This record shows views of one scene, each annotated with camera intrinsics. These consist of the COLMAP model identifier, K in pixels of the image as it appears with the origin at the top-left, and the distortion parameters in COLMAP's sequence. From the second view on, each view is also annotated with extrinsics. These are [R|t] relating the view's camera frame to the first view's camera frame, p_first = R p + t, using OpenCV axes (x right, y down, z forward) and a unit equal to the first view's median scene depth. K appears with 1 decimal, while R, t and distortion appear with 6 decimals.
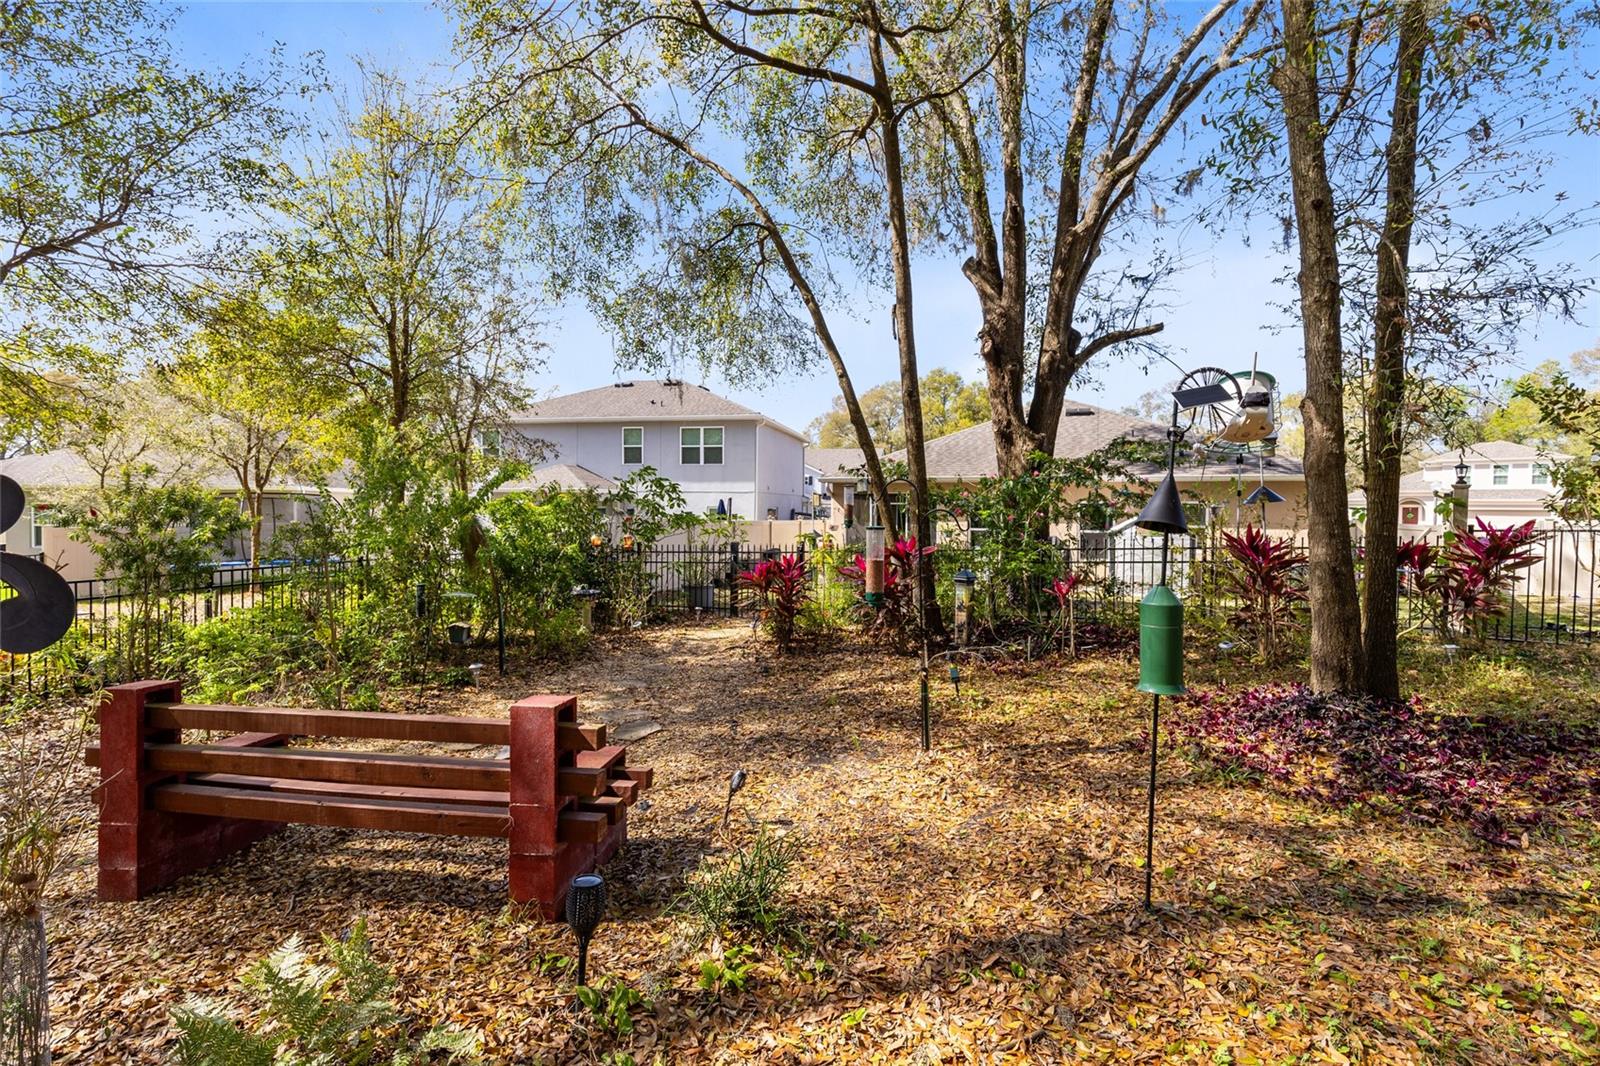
lens RADIAL K [[735.9, 0, 799.8], [0, 735.9, 530.5], [0, 0, 1]] dist [0.007454, -0.001691]
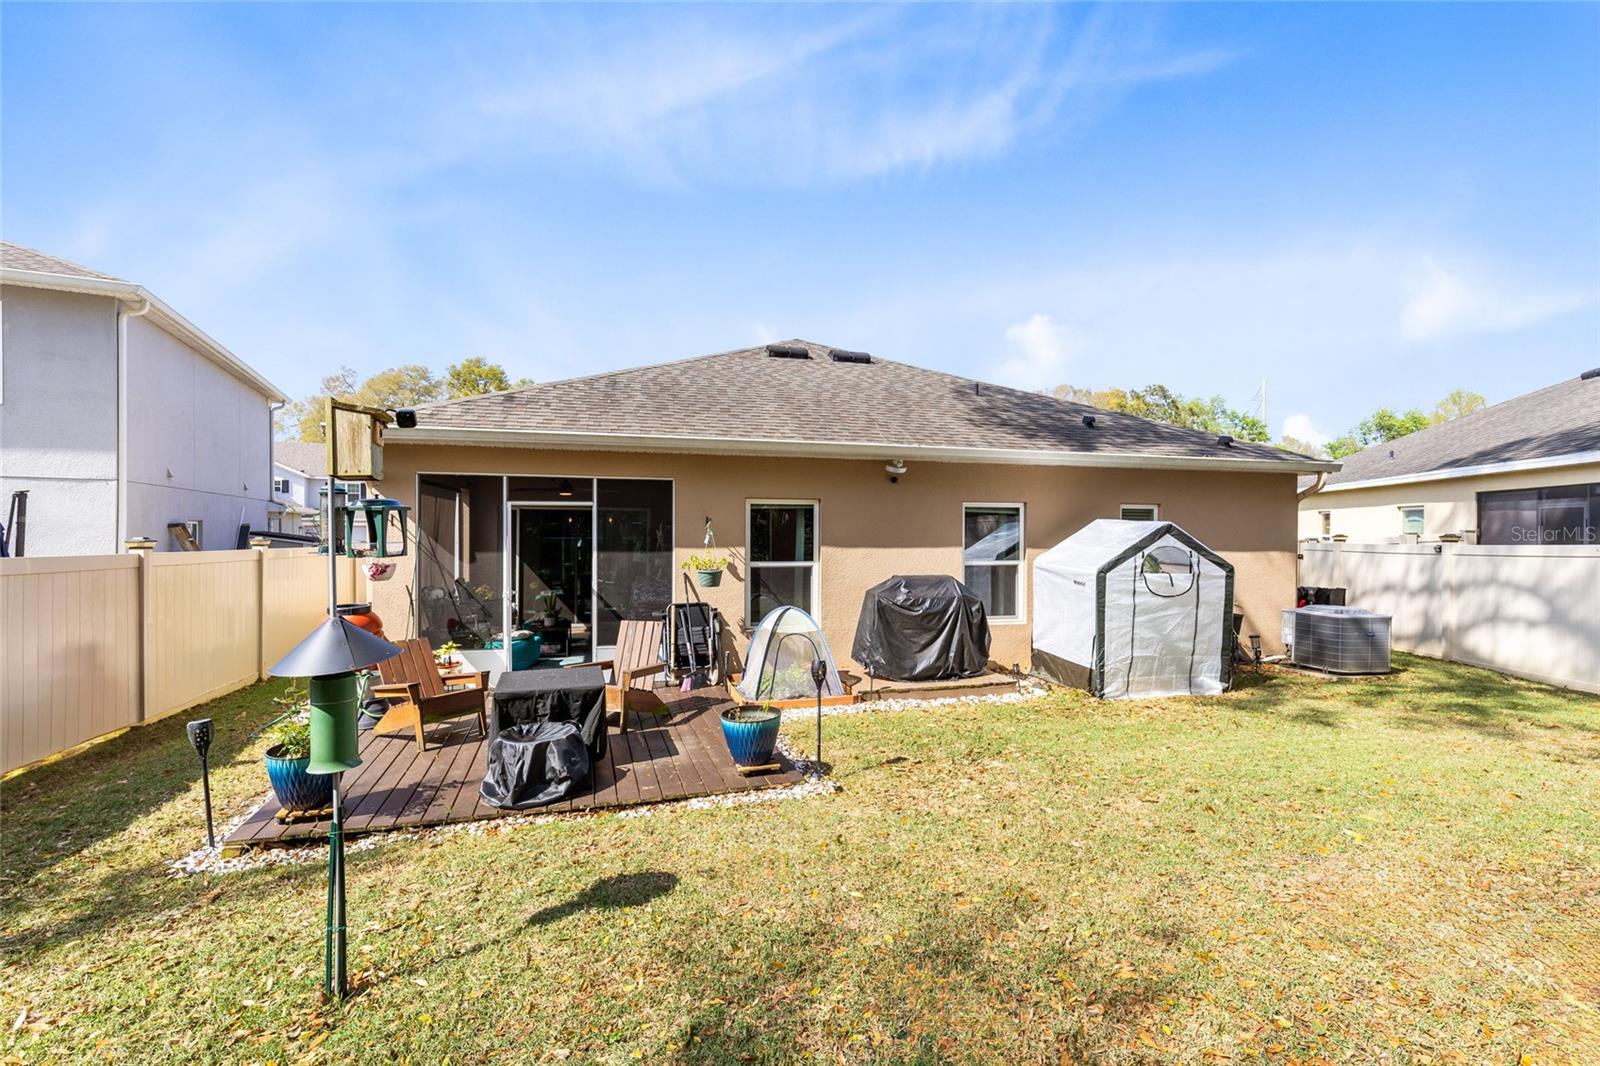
lens RADIAL K [[735.9, 0, 796.3], [0, 735.9, 538.5], [0, 0, 1]] dist [0.007454, -0.001691]
pose [[0.813392, -0.001478, 0.581714, 0.004213], [0.013234, 0.999785, -0.015964, -0.007629], [-0.581565, 0.020684, 0.813237, 0.363882]]
